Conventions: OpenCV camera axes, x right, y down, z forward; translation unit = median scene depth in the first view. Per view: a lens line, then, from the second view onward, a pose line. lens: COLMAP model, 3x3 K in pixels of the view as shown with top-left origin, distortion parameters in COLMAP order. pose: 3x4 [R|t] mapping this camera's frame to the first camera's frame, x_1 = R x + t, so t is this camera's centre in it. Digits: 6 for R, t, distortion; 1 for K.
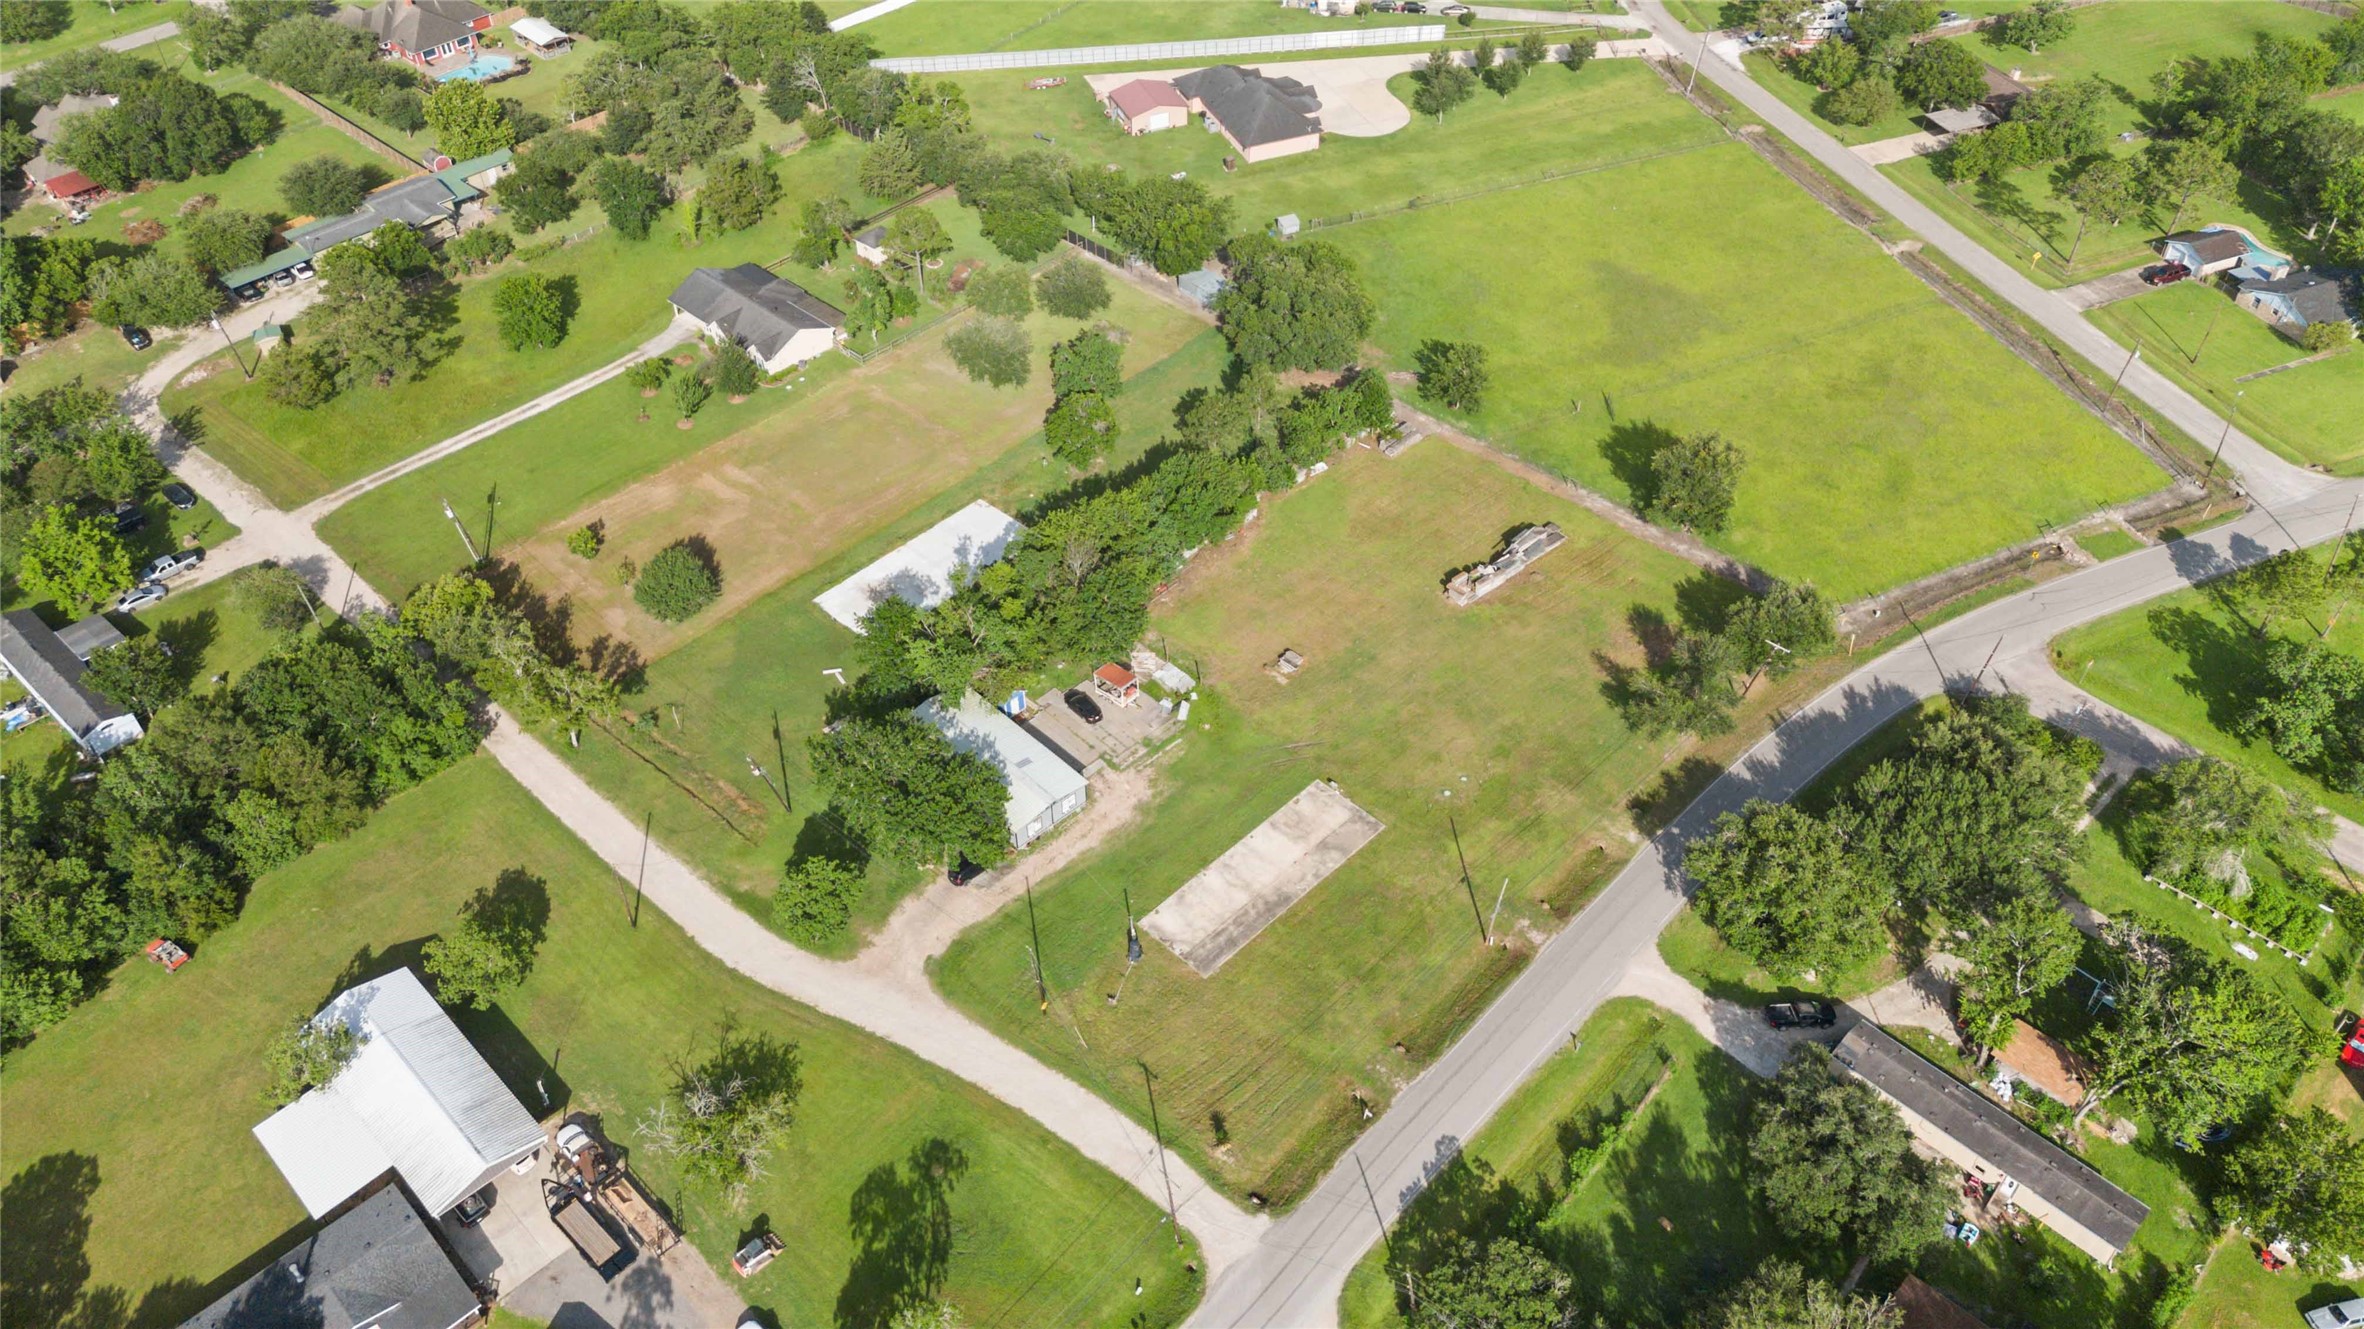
lens RADIAL K [[1728.3, 0, 1188.2], [0, 1728.3, 671.0], [0, 0, 1]] dist [0.060714, -0.052654]
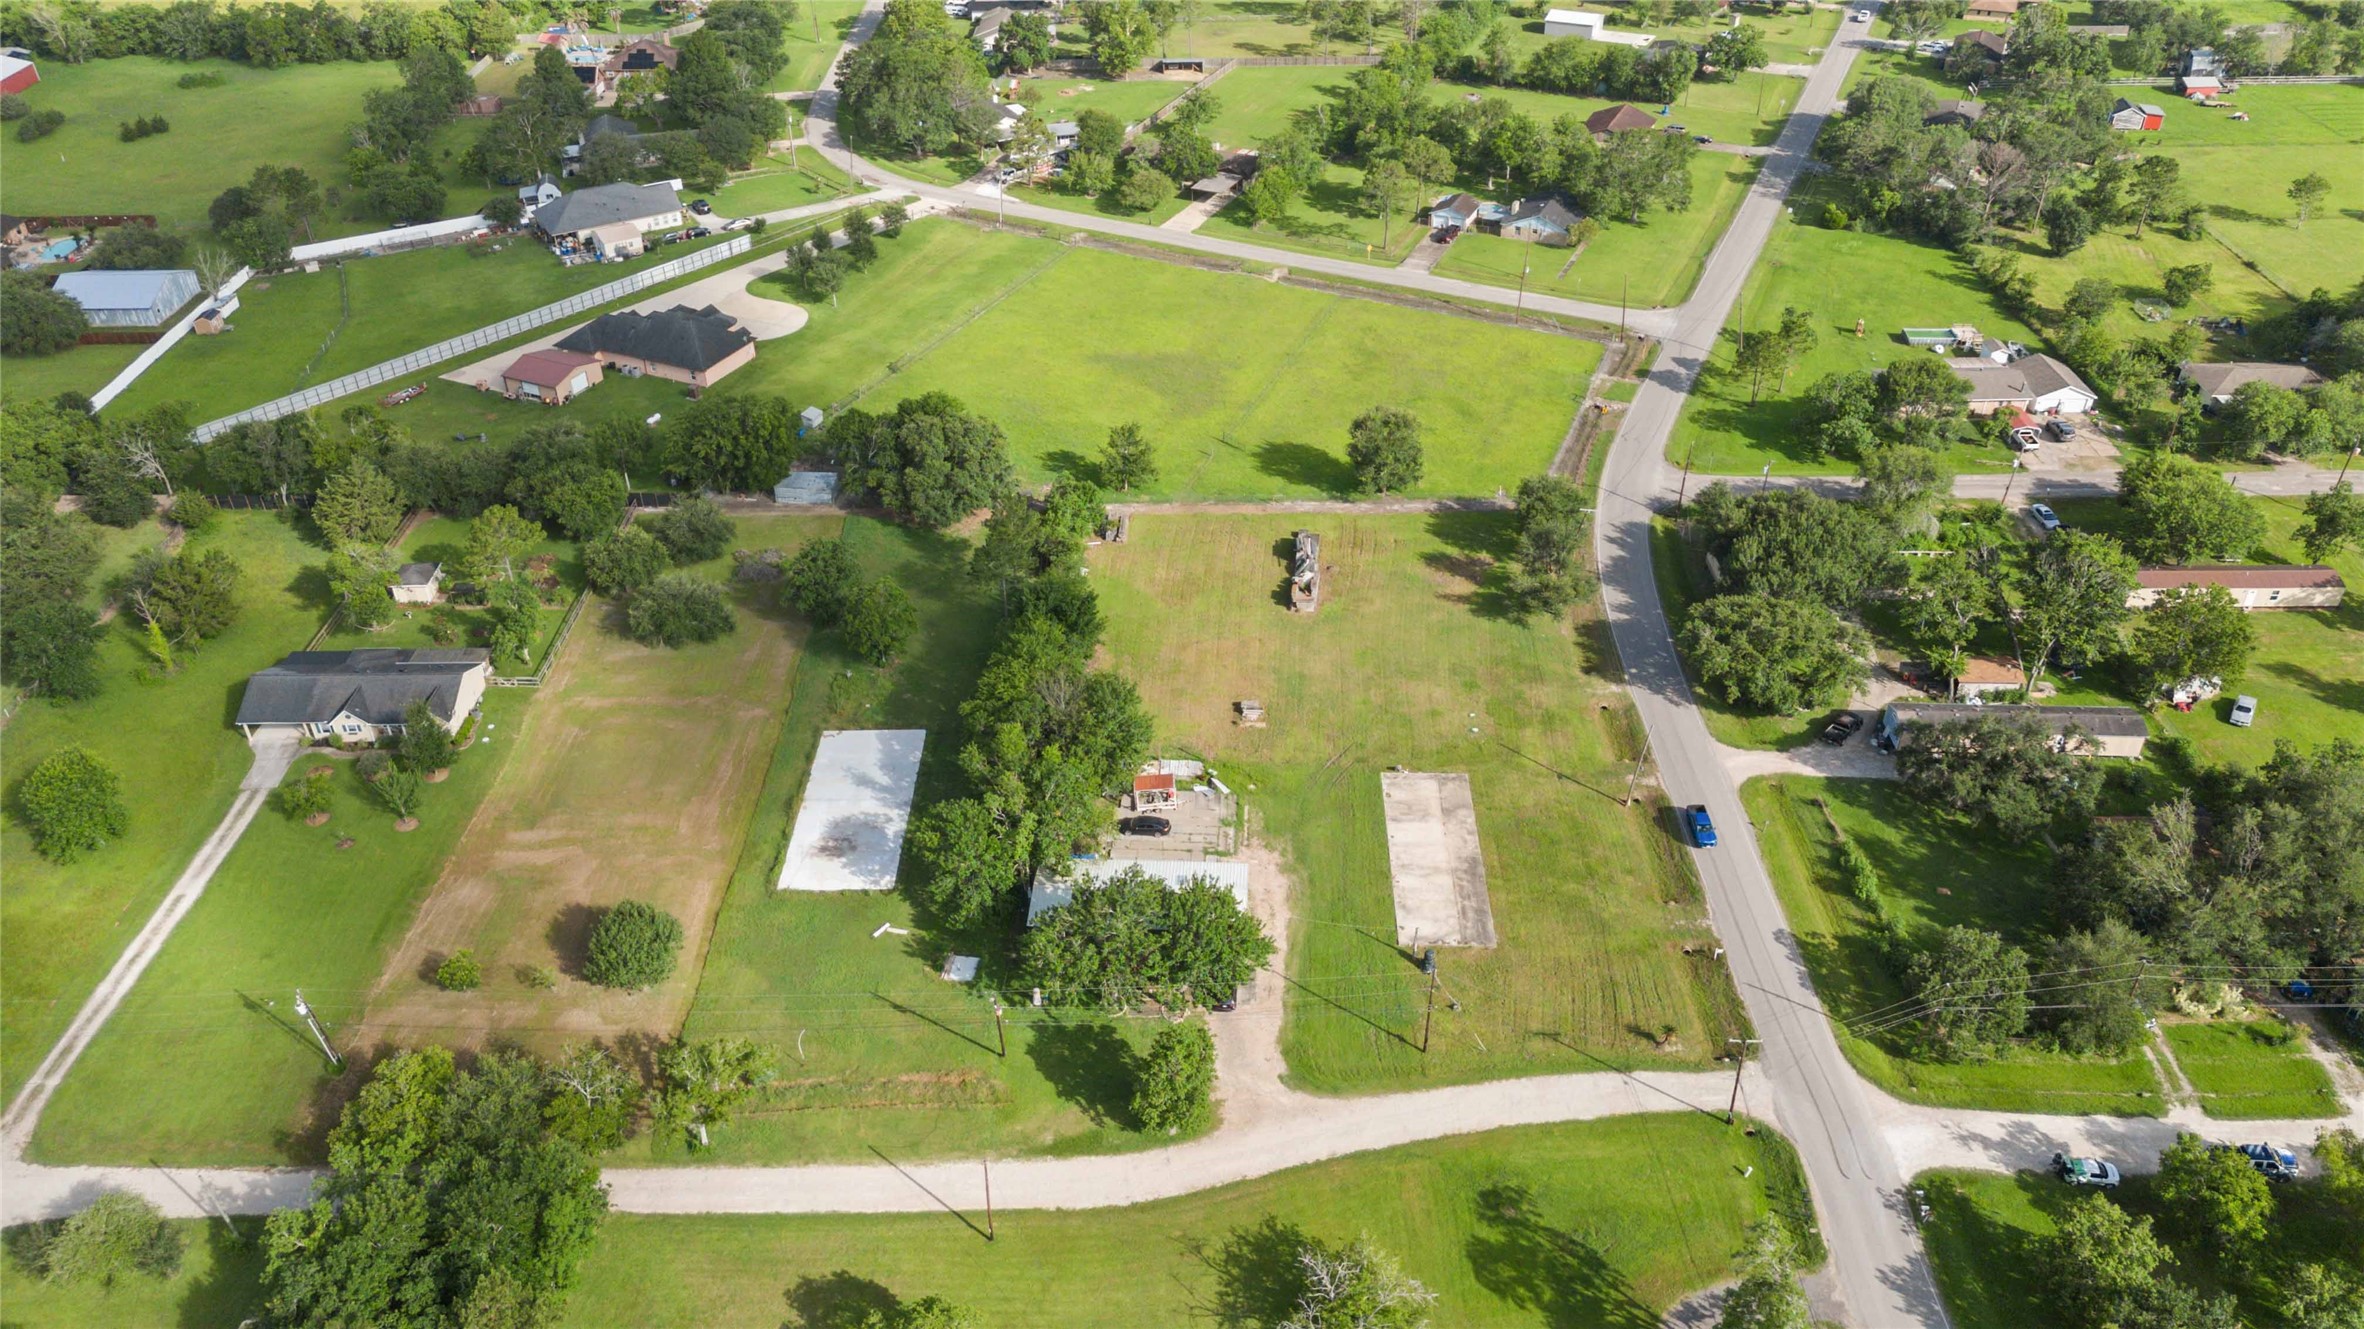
lens RADIAL K [[1728.3, 0, 1188.2], [0, 1728.3, 671.0], [0, 0, 1]] dist [0.060714, -0.052654]
pose [[0.731798, -0.387410, 0.560701, -0.442196], [0.469808, 0.882763, -0.003234, -0.033100], [-0.493713, 0.265788, 0.828012, 0.143593]]
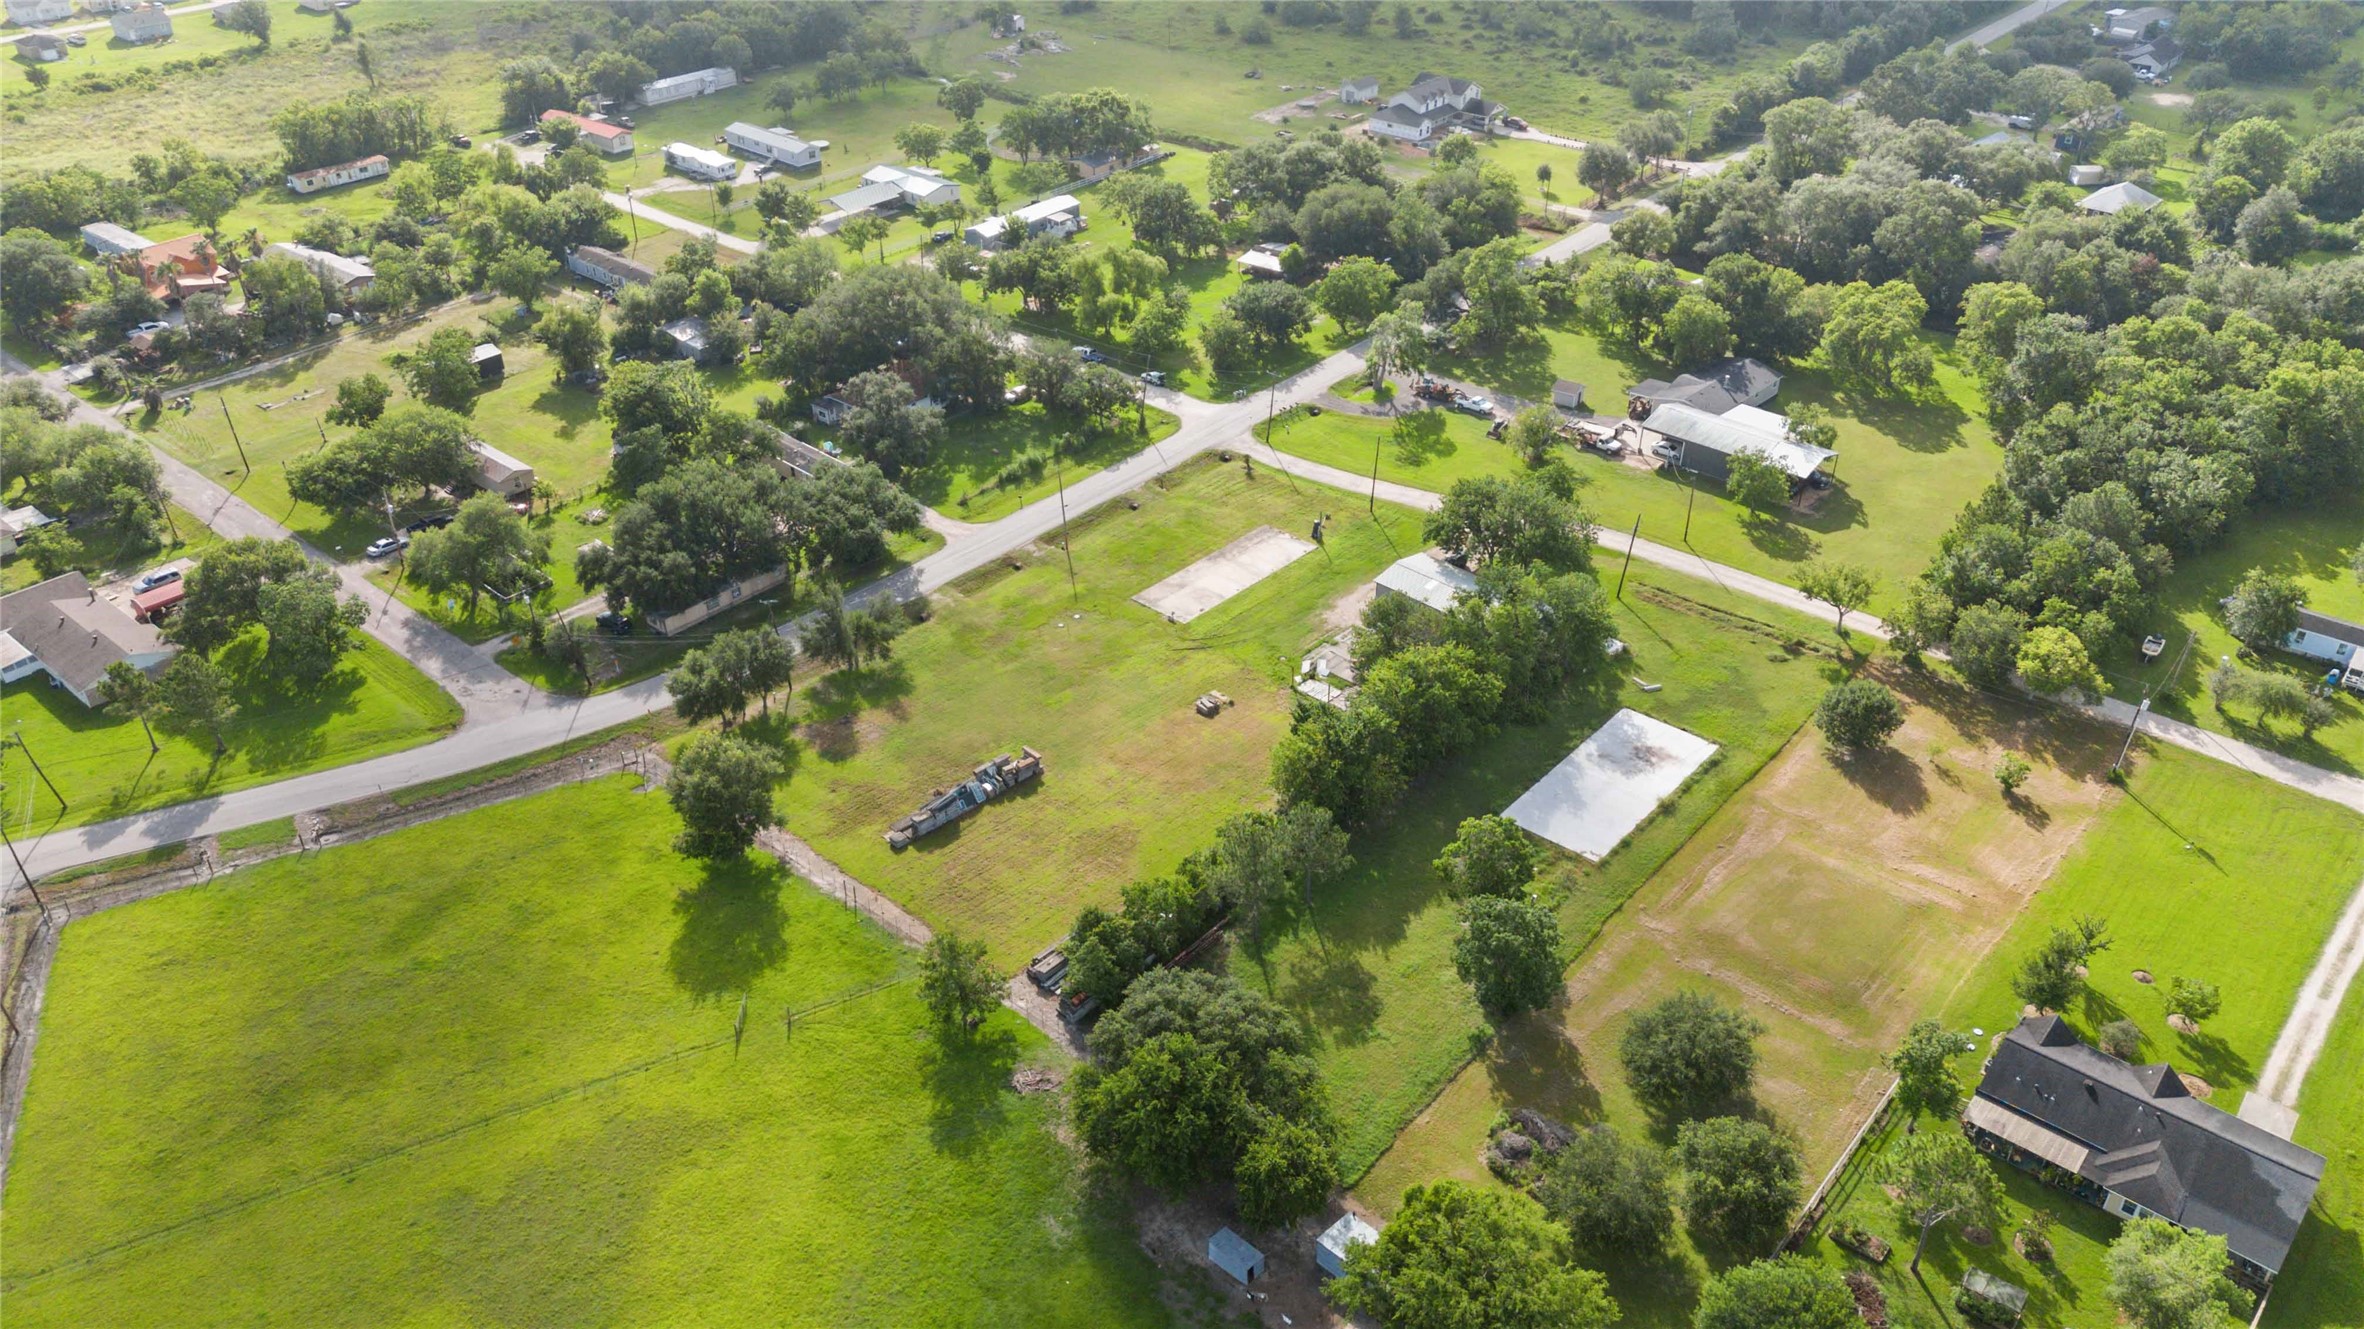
lens RADIAL K [[1754.9, 0, 1185.3], [0, 1754.9, 638.3], [0, 0, 1]] dist [0.096929, -0.136525]
pose [[-0.999160, 0.031332, -0.026412, 0.081872], [-0.017314, 0.261392, 0.965077, -0.851295], [0.037142, 0.964724, -0.260630, 1.031545]]
